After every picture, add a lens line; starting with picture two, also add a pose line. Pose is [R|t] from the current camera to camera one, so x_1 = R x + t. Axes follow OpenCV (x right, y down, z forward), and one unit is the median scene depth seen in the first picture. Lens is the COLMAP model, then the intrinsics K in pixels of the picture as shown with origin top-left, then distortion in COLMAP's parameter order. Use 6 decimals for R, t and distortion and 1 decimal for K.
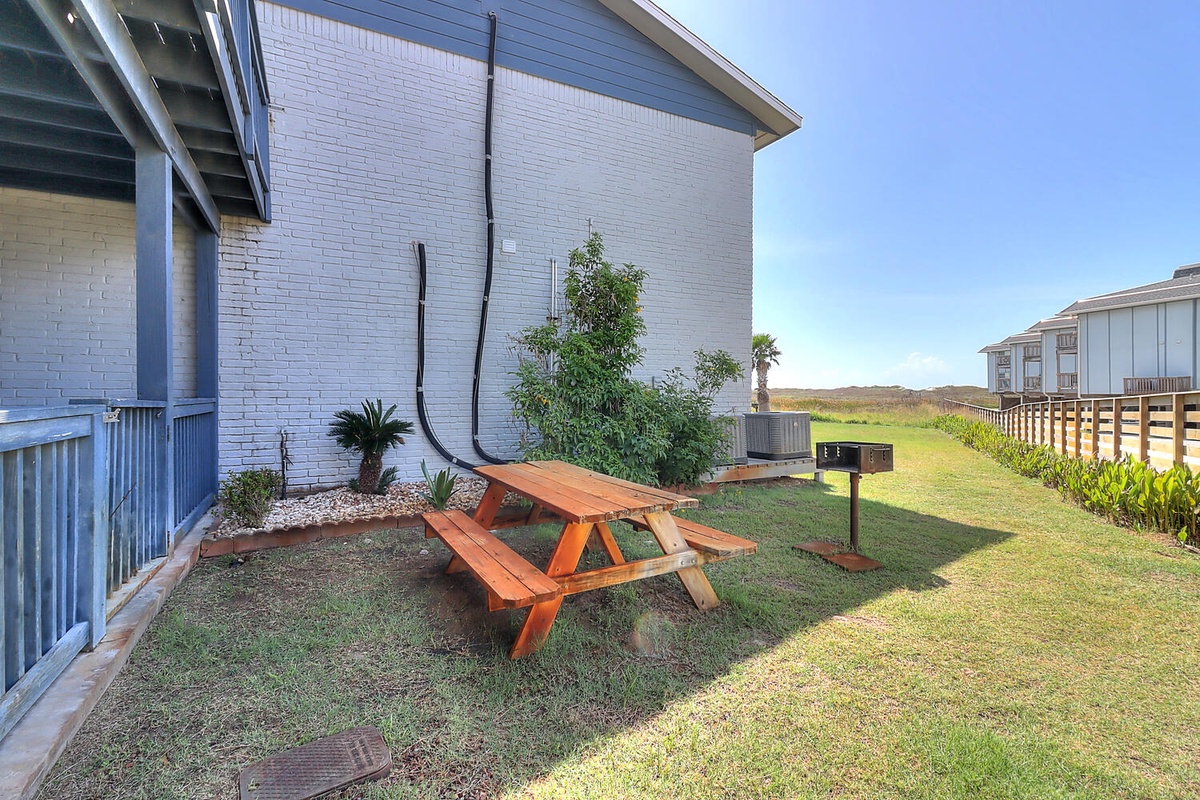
lens RADIAL K [[567.4, 0, 599.2], [0, 567.4, 369.1], [0, 0, 1]] dist [0.009617, 0.000065]
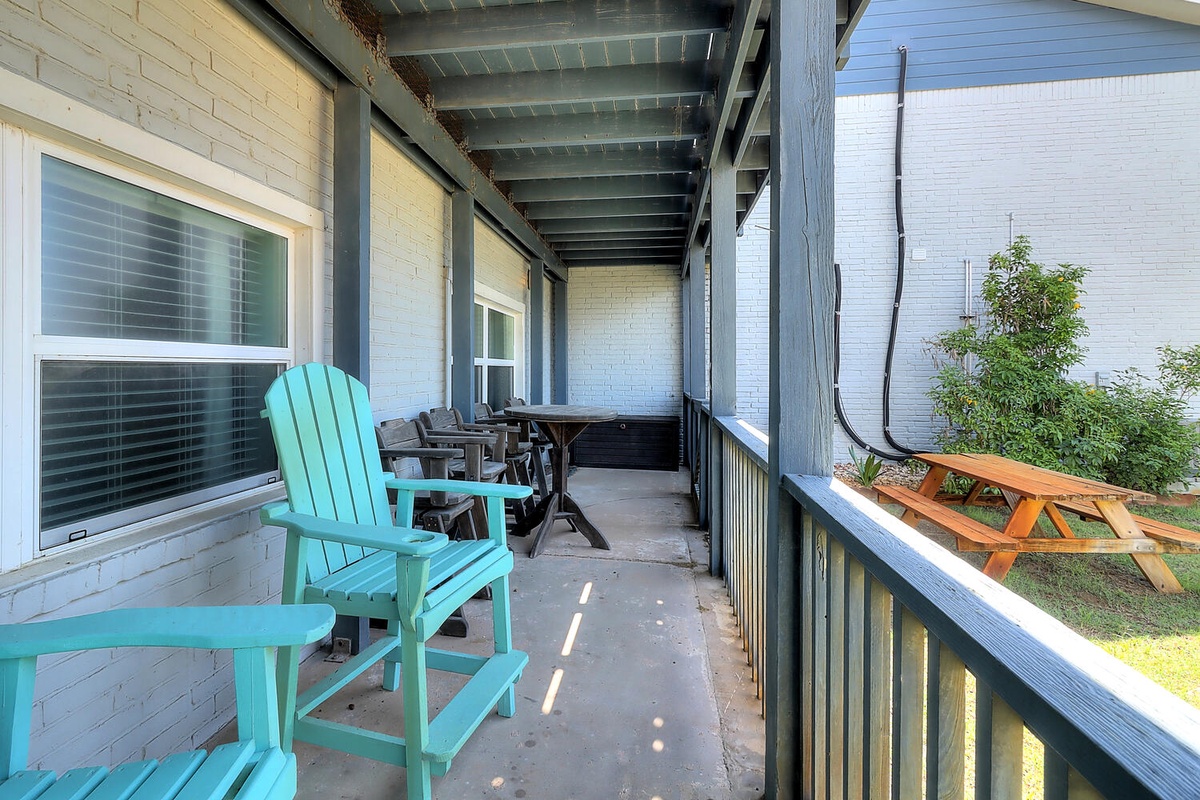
lens RADIAL K [[567.4, 0, 599.2], [0, 567.4, 369.1], [0, 0, 1]] dist [0.009617, 0.000065]
pose [[0.816261, -0.007714, -0.577631, -0.037967], [0.023841, 0.999509, 0.020342, -0.041579], [0.577191, -0.030375, 0.816044, -0.297692]]
